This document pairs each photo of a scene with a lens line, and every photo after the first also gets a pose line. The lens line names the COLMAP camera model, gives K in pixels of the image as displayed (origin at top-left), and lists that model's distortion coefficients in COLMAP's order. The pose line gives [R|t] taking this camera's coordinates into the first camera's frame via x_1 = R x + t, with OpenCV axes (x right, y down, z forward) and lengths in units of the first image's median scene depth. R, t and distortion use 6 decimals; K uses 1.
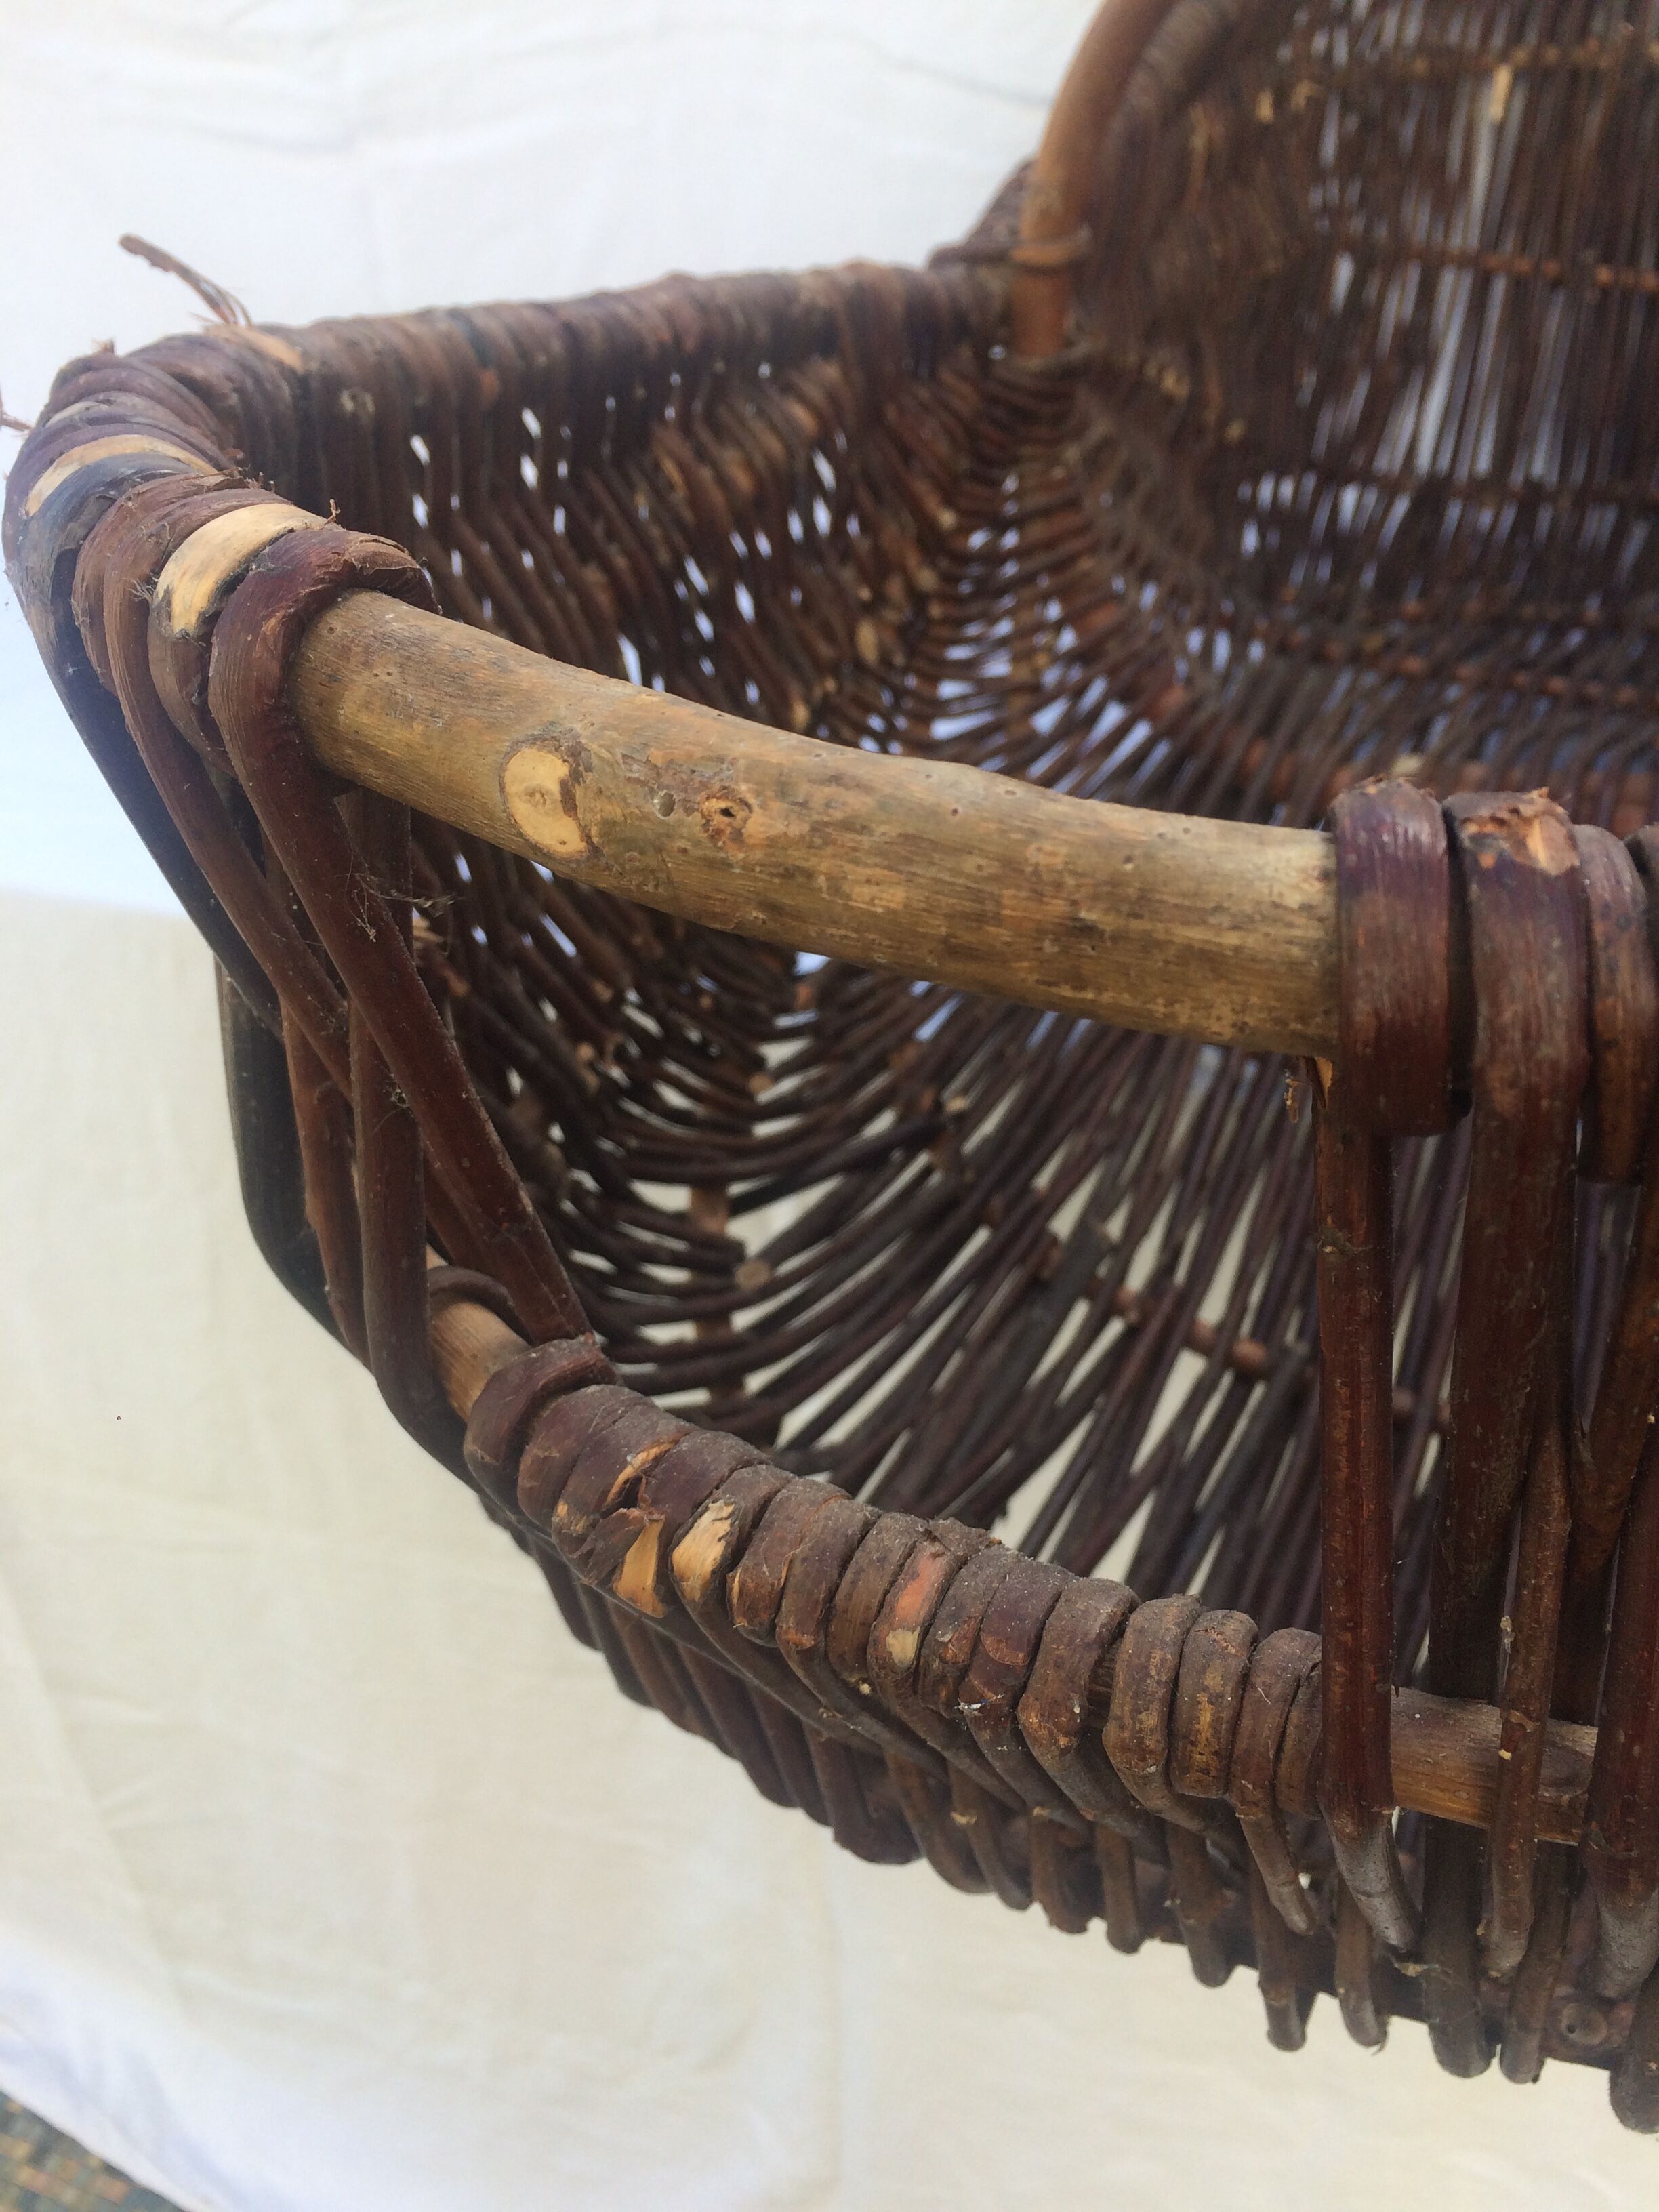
lens RADIAL K [[2067.7, 0, 837.5], [0, 2067.7, 1107.5], [0, 0, 1]] dist [0.131720, -0.309097]
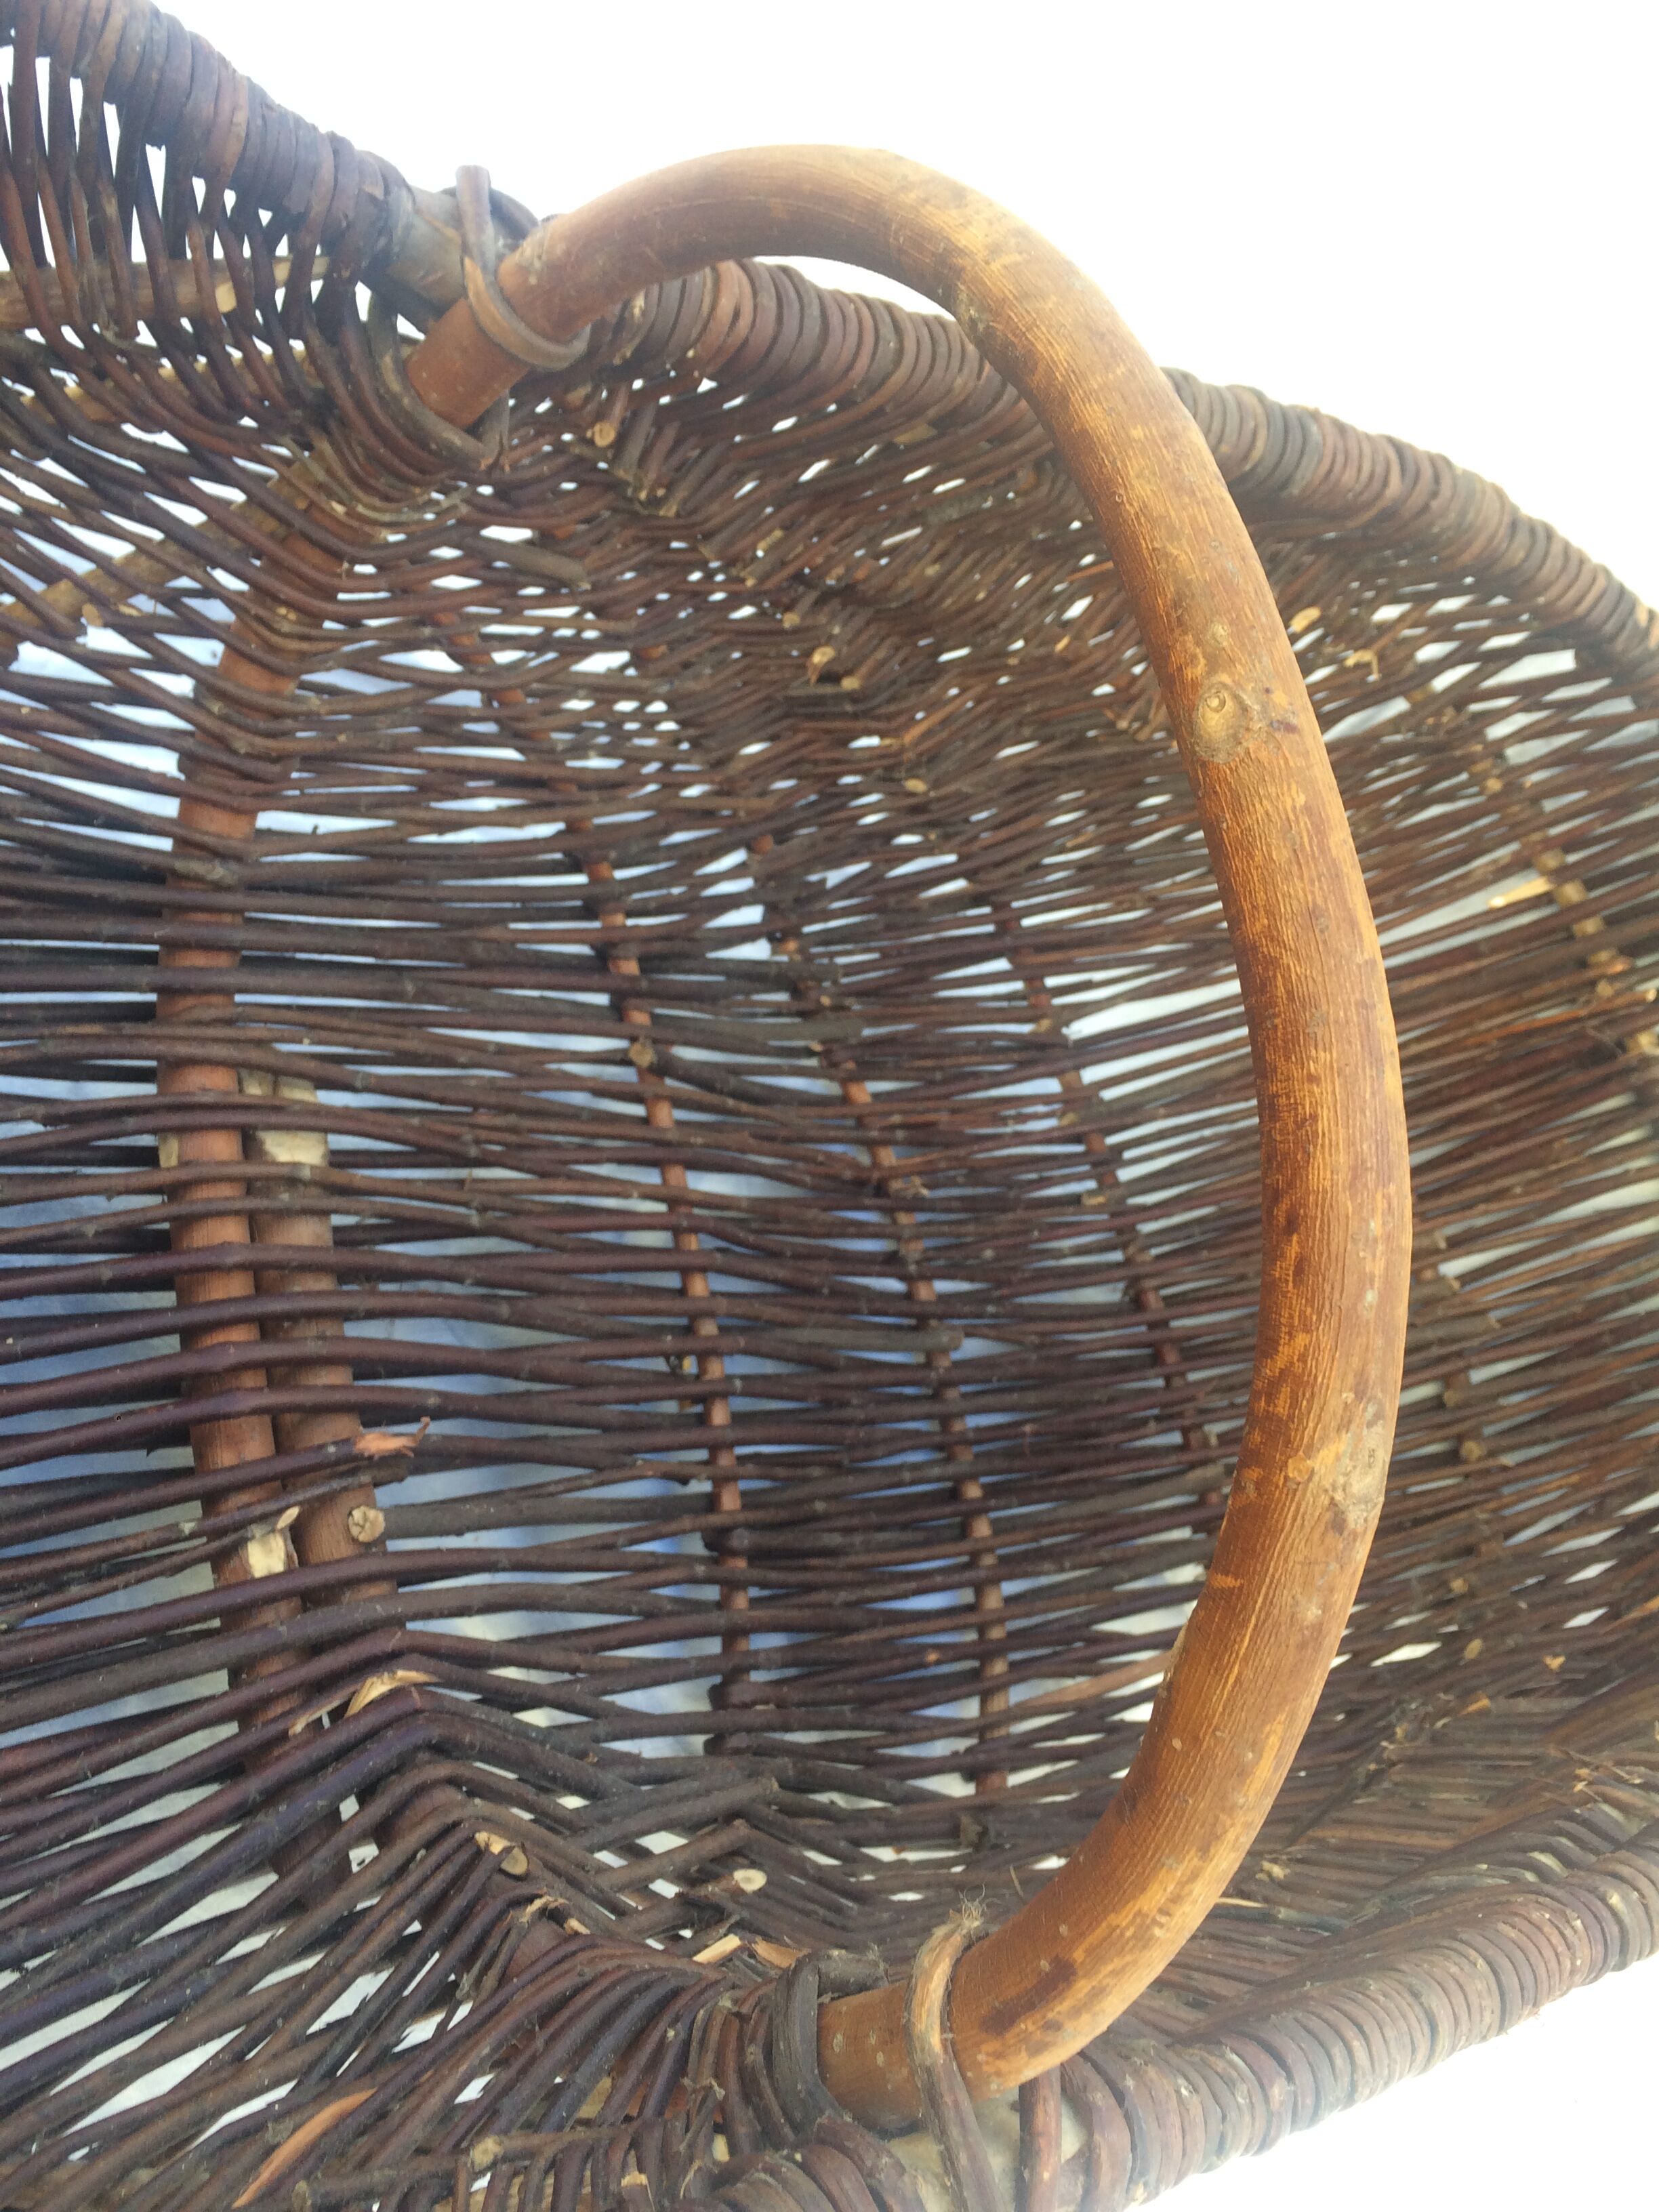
lens RADIAL K [[2067.7, 0, 837.5], [0, 2067.7, 1107.5], [0, 0, 1]] dist [0.131720, -0.309097]
pose [[0.464749, 0.882862, 0.067548, 0.336402], [-0.884291, 0.458902, 0.086253, -0.452736], [0.045151, -0.099818, 0.993981, 0.321129]]
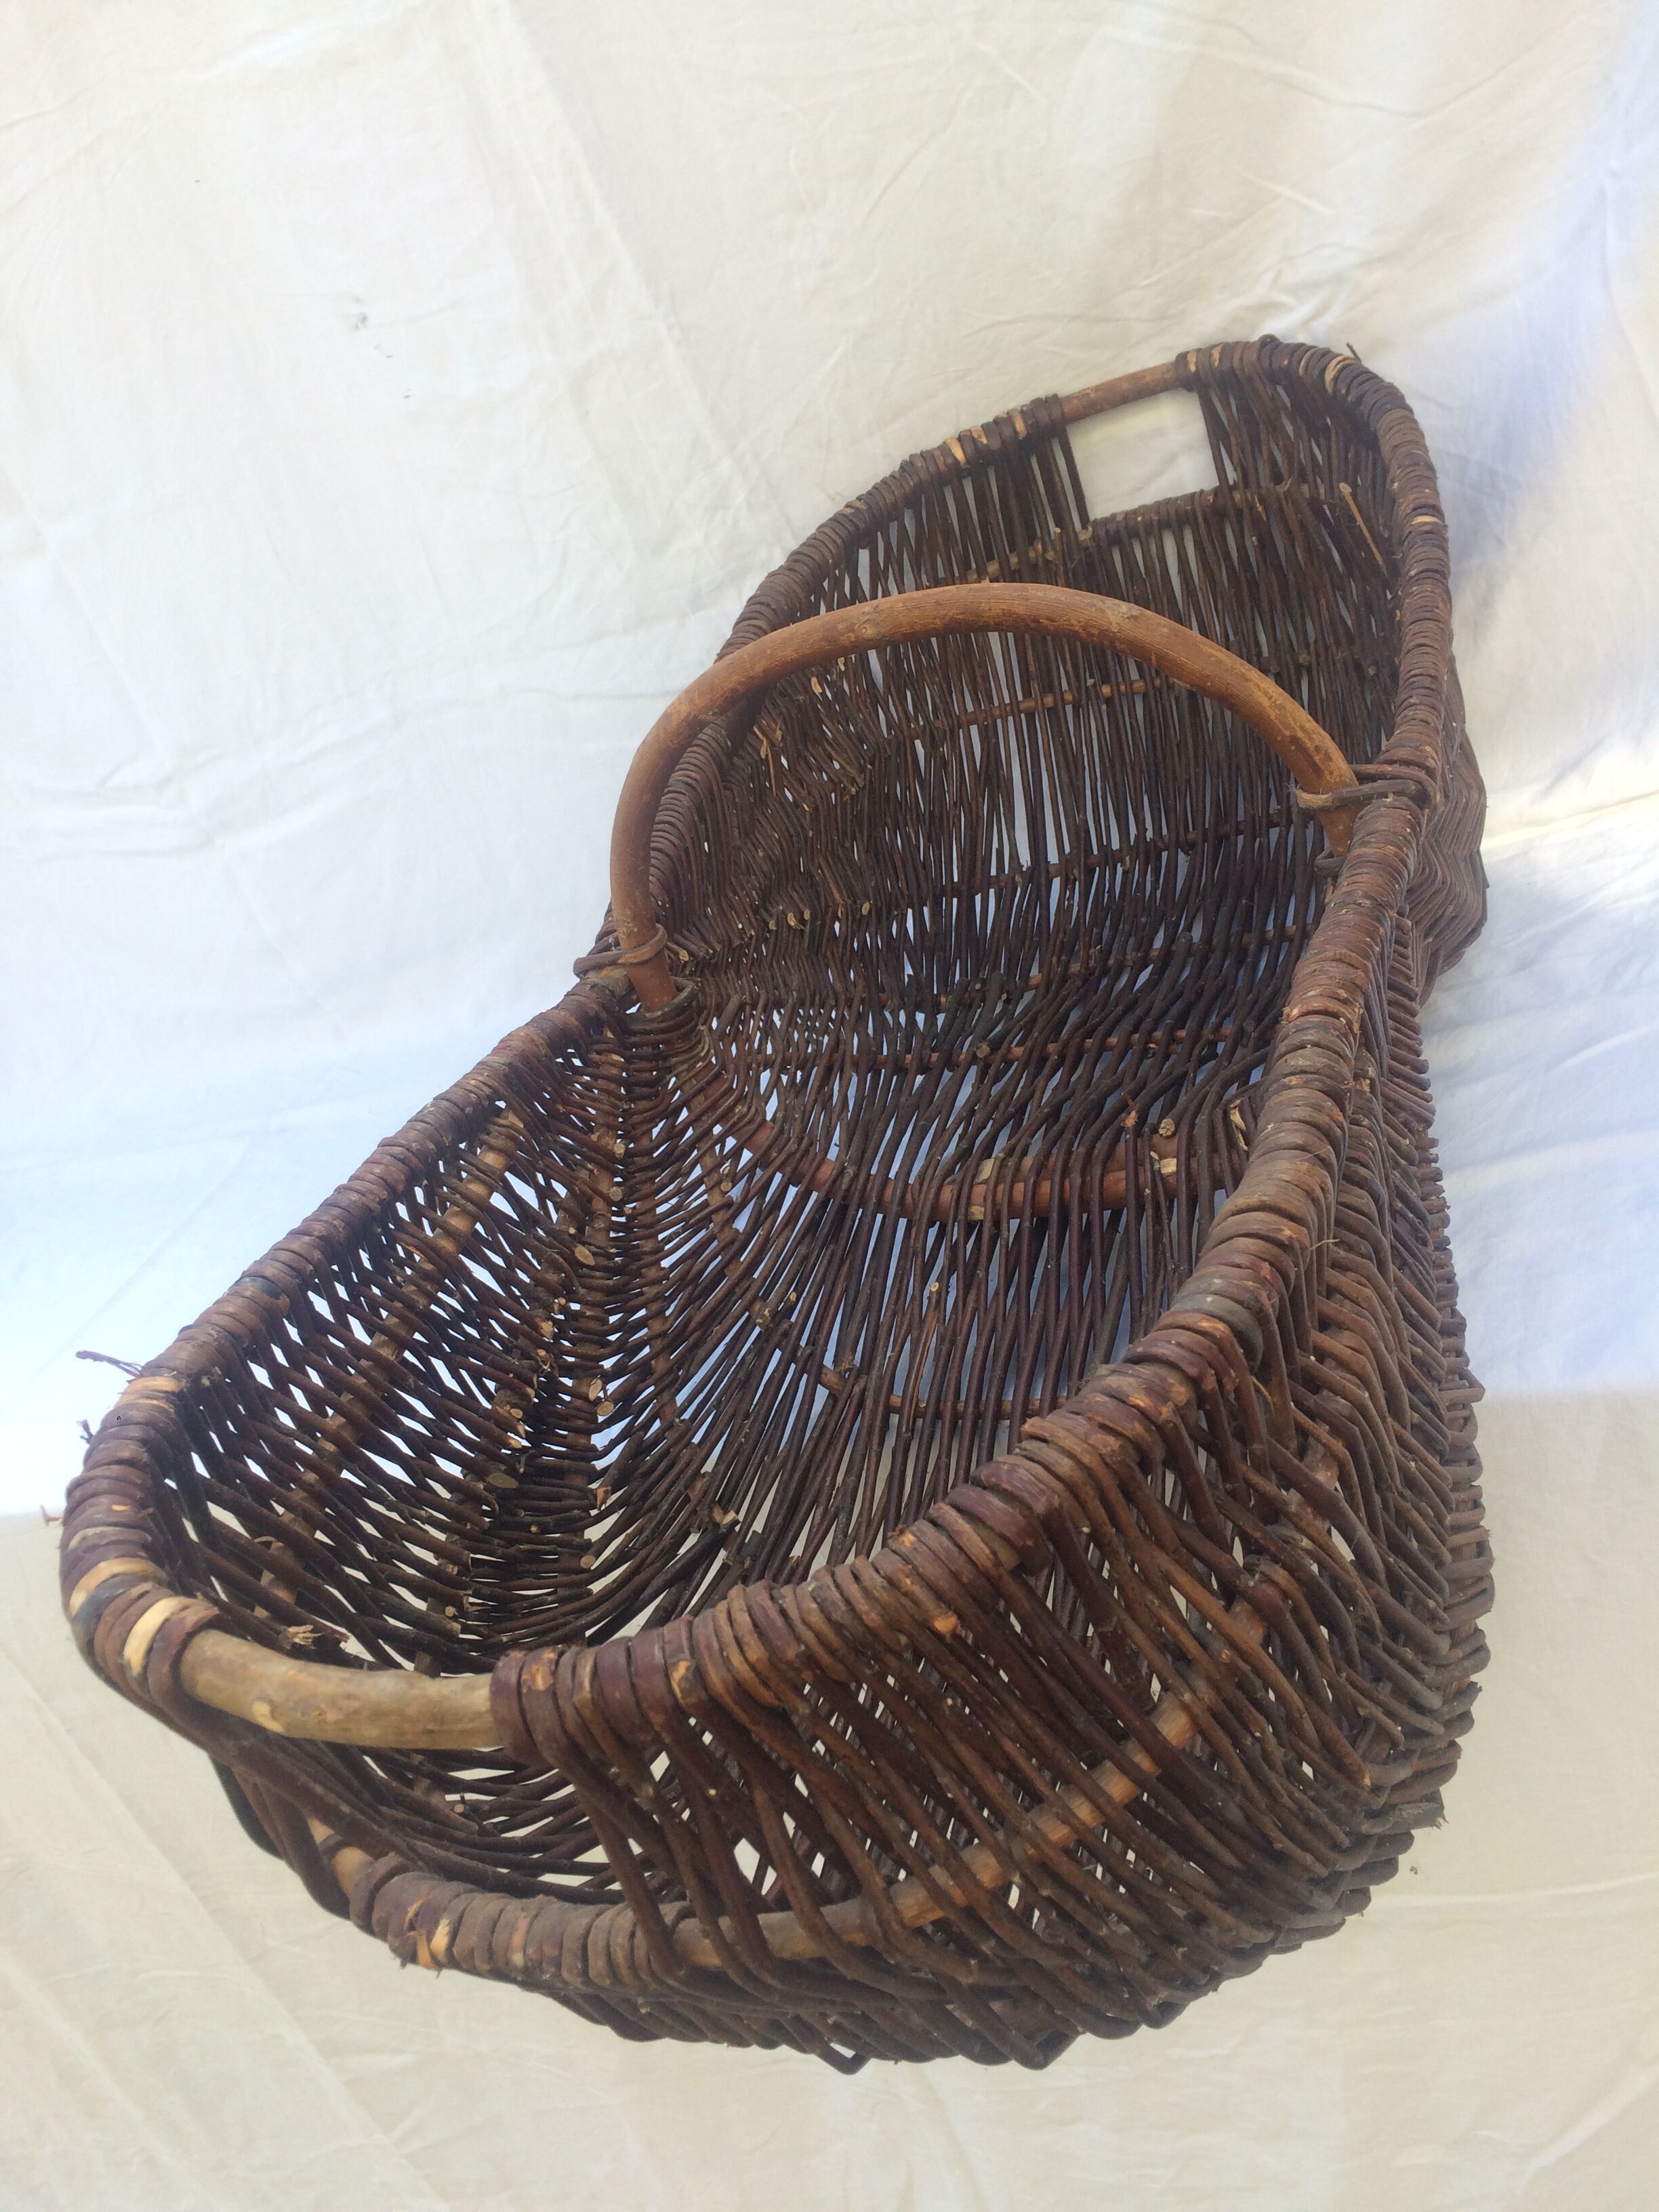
lens RADIAL K [[2067.7, 0, 837.5], [0, 2067.7, 1107.5], [0, 0, 1]] dist [0.131720, -0.309097]
pose [[0.951429, -0.305297, -0.039707, 0.272514], [0.301294, 0.949847, -0.083745, -0.130079], [0.063283, 0.067714, 0.995696, -0.524361]]
